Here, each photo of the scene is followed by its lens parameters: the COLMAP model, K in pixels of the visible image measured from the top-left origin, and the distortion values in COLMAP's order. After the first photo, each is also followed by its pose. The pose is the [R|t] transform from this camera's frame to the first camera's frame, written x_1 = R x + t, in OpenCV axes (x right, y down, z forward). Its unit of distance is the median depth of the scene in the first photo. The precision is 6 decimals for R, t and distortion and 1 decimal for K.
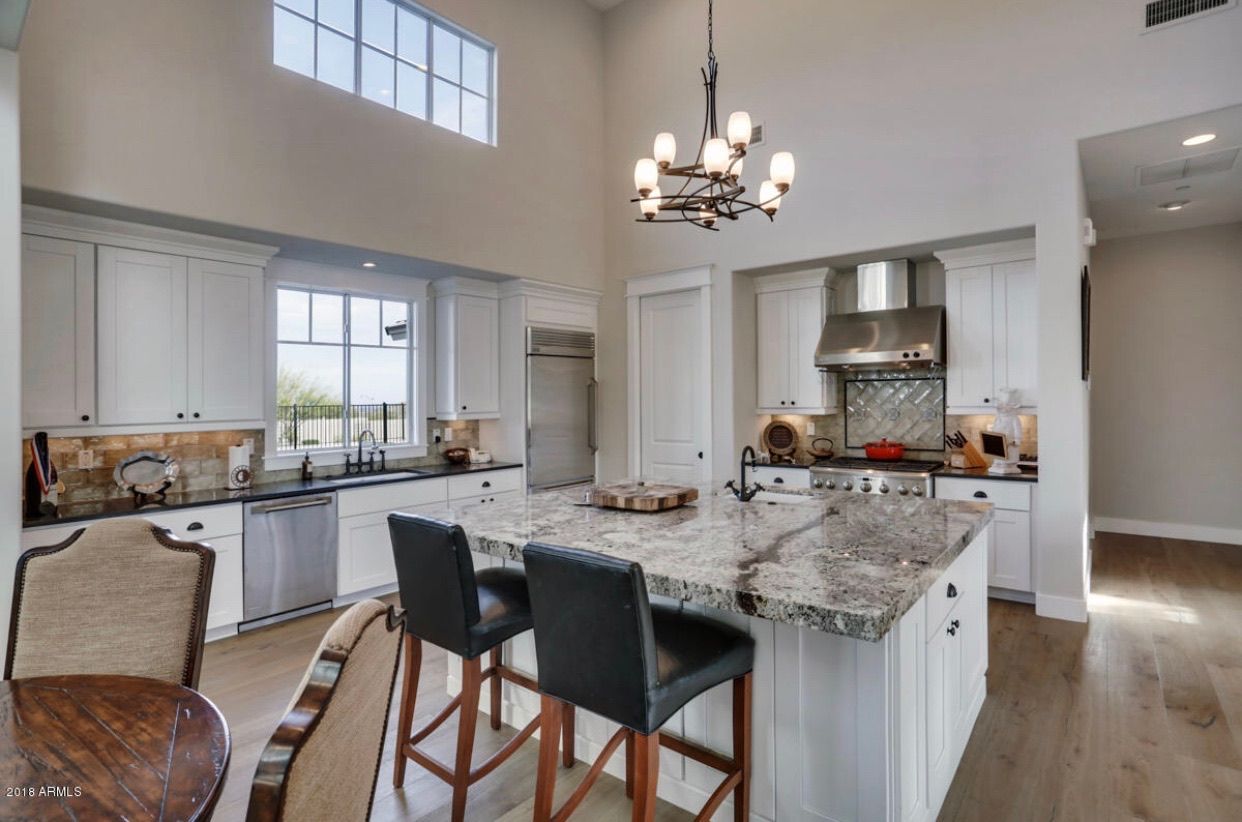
lens RADIAL K [[650.6, 0, 621.0], [0, 650.6, 411.0], [0, 0, 1]] dist [0.000033, 0.000389]
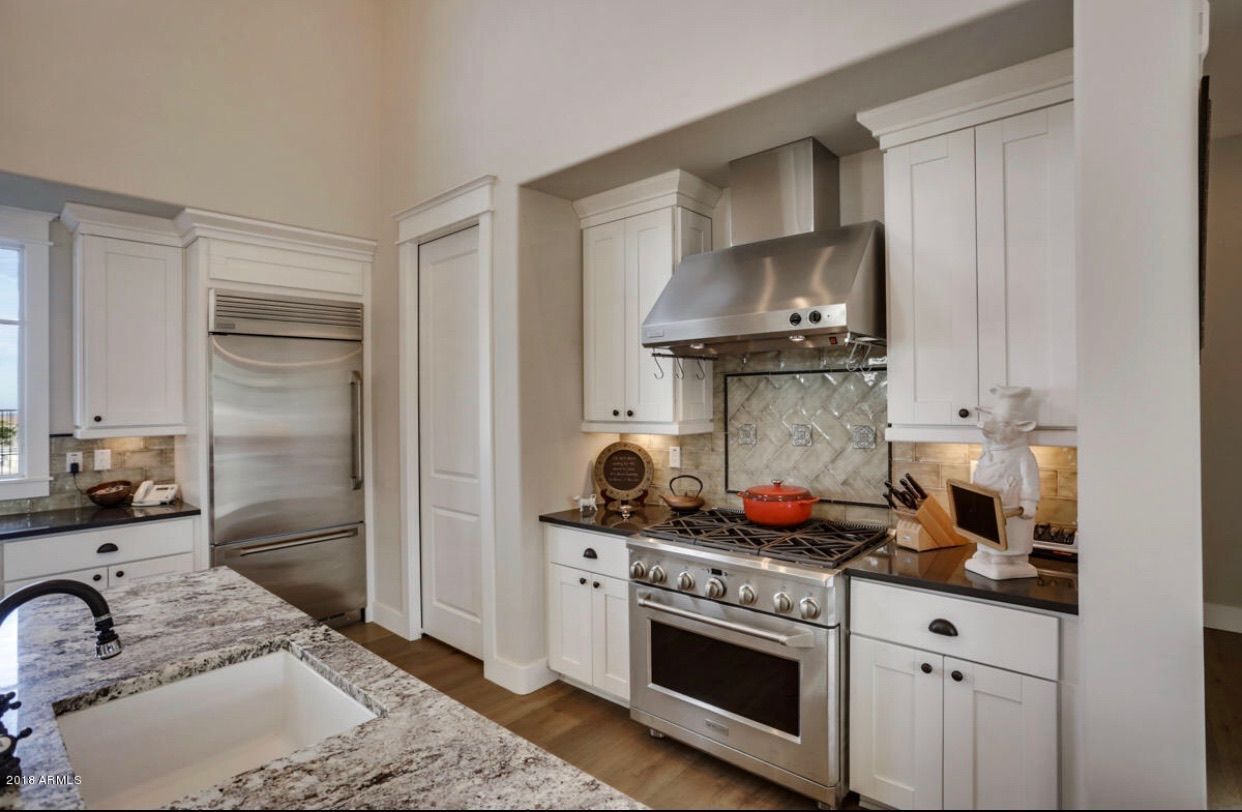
lens RADIAL K [[614.7, 0, 621.0], [0, 614.7, 406.0], [0, 0, 1]] dist [-0.018127, 0.000480]
pose [[0.998306, 0.003443, -0.058085, 0.284237], [-0.004005, 0.999946, -0.009562, -0.013512], [0.058049, 0.009778, 0.998266, 0.454944]]
